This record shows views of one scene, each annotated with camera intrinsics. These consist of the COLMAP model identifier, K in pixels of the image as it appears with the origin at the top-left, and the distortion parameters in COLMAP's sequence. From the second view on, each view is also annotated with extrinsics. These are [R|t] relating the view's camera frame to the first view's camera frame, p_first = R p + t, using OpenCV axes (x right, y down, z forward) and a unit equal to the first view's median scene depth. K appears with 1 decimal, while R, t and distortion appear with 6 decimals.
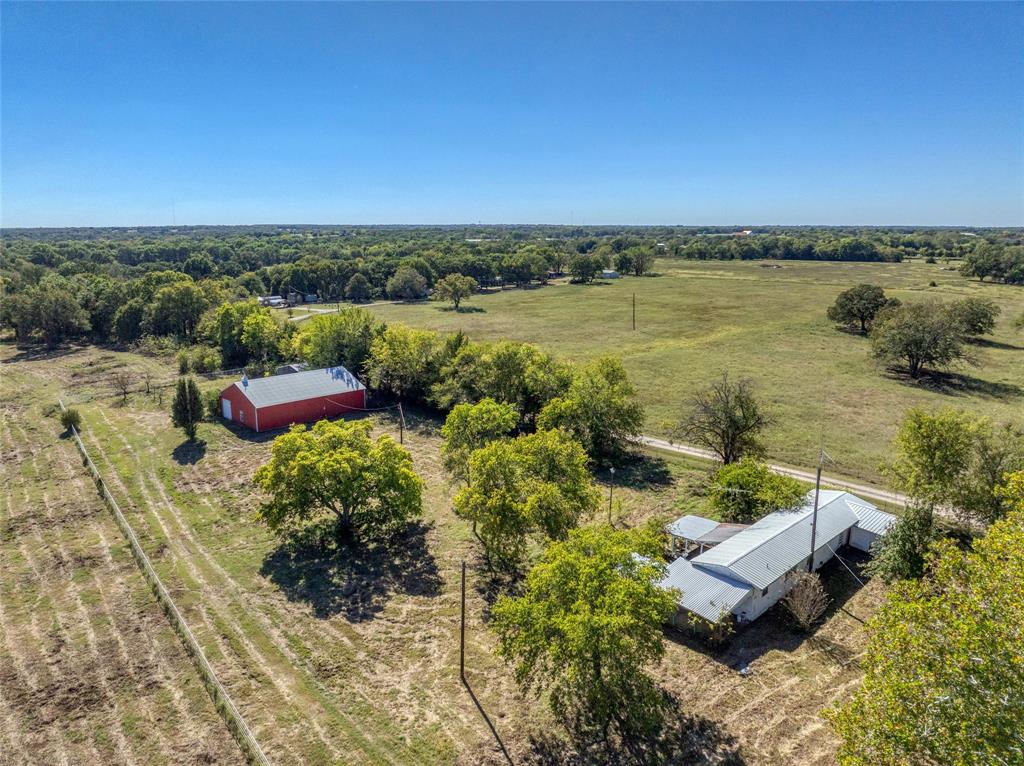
lens RADIAL K [[710.5, 0, 511.3], [0, 710.5, 383.2], [0, 0, 1]] dist [-0.037871, -0.012457]
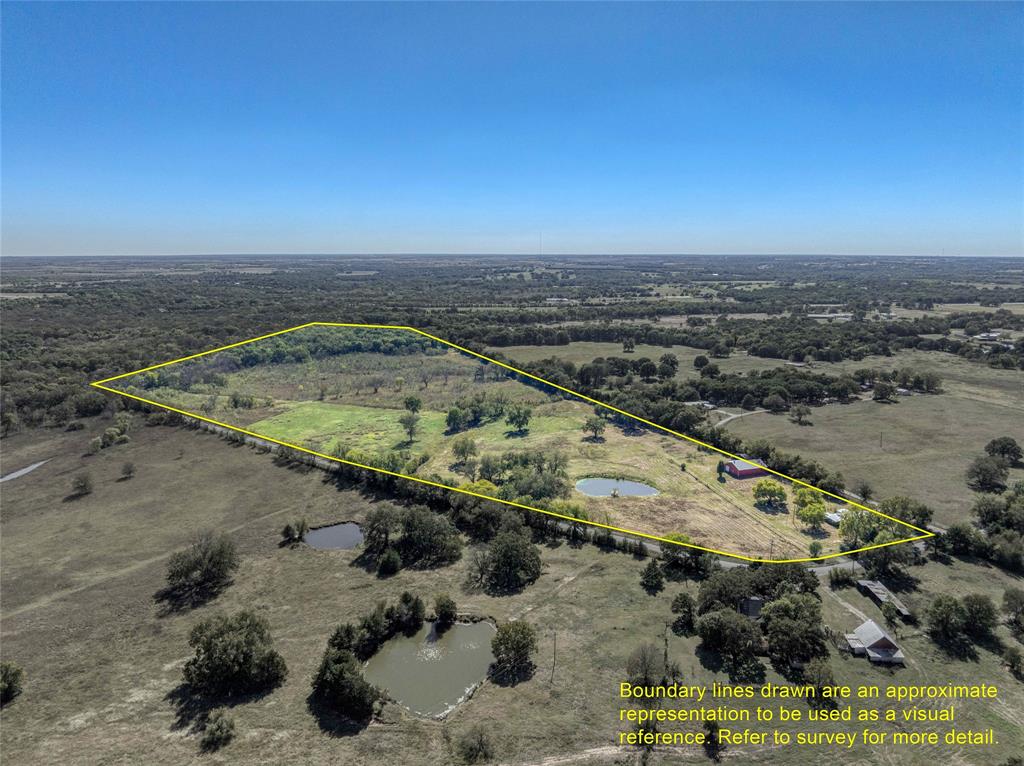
lens RADIAL K [[710.5, 0, 512.8], [0, 710.5, 384.1], [0, 0, 1]] dist [-0.037871, -0.012457]
pose [[0.892245, 0.079145, -0.444561, 0.191469], [-0.093267, 0.995591, -0.009944, -0.260208], [0.441814, 0.050335, 0.895694, -2.794850]]
